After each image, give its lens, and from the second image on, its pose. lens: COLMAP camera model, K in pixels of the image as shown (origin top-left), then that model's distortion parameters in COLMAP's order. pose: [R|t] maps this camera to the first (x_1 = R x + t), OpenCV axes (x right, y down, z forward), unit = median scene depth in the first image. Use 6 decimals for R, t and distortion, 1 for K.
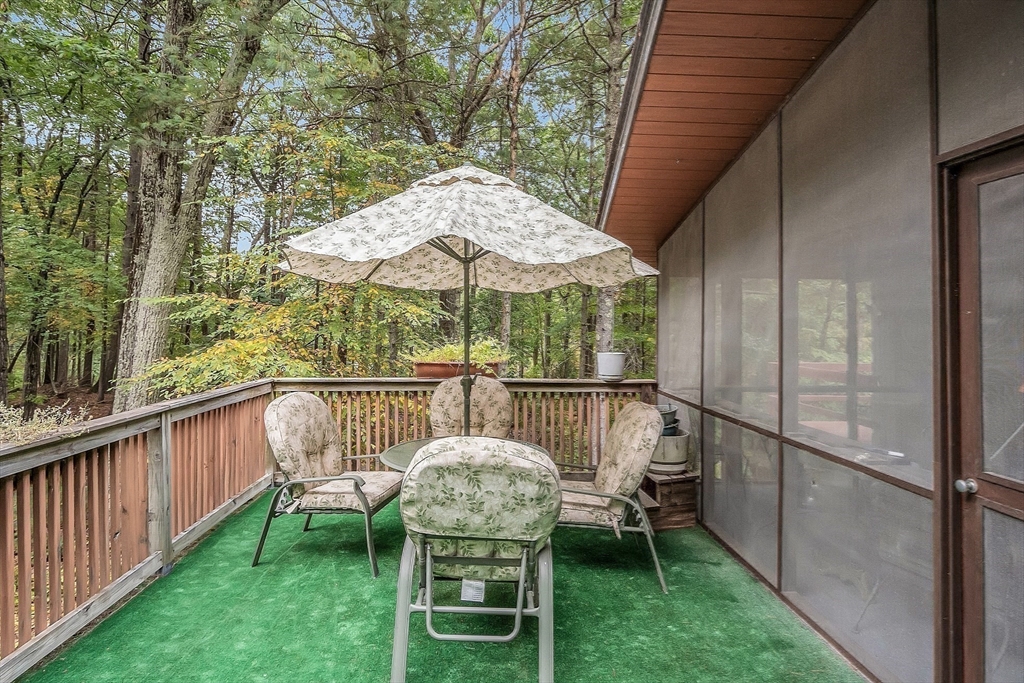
lens RADIAL K [[526.0, 0, 512.0], [0, 526.0, 341.5], [0, 0, 1]] dist [-0.013728, 0.001436]
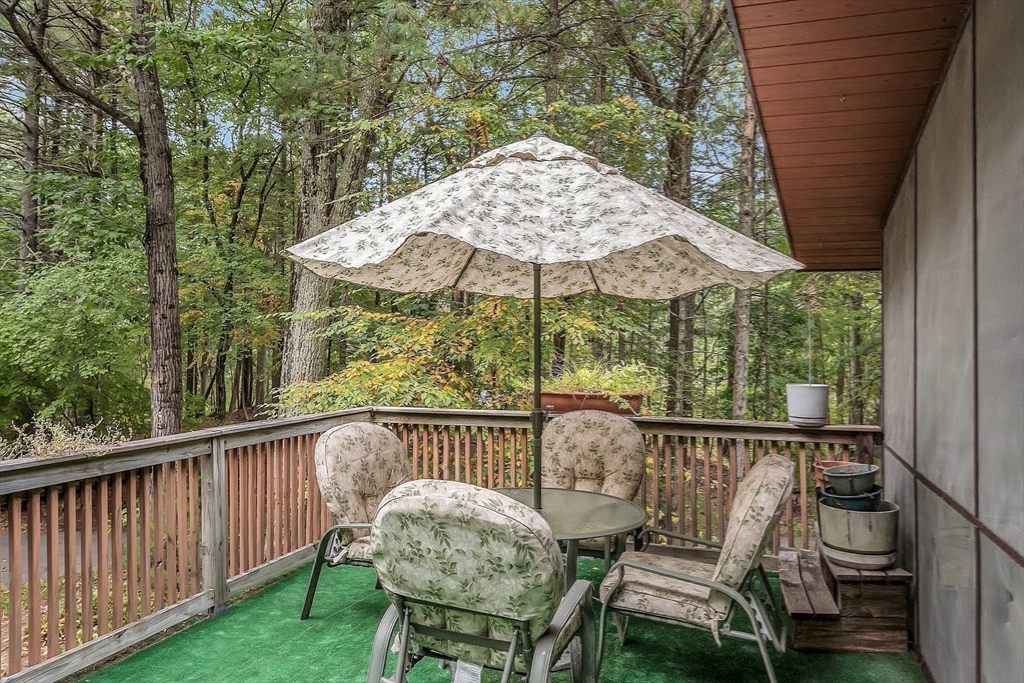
lens RADIAL K [[713.7, 0, 512.1], [0, 713.7, 367.1], [0, 0, 1]] dist [-0.004744, 0.001542]
pose [[0.938912, 0.012552, -0.343927, 0.266986], [-0.012304, 0.999920, 0.002903, 0.001423], [0.343936, 0.001506, 0.938992, 0.003326]]
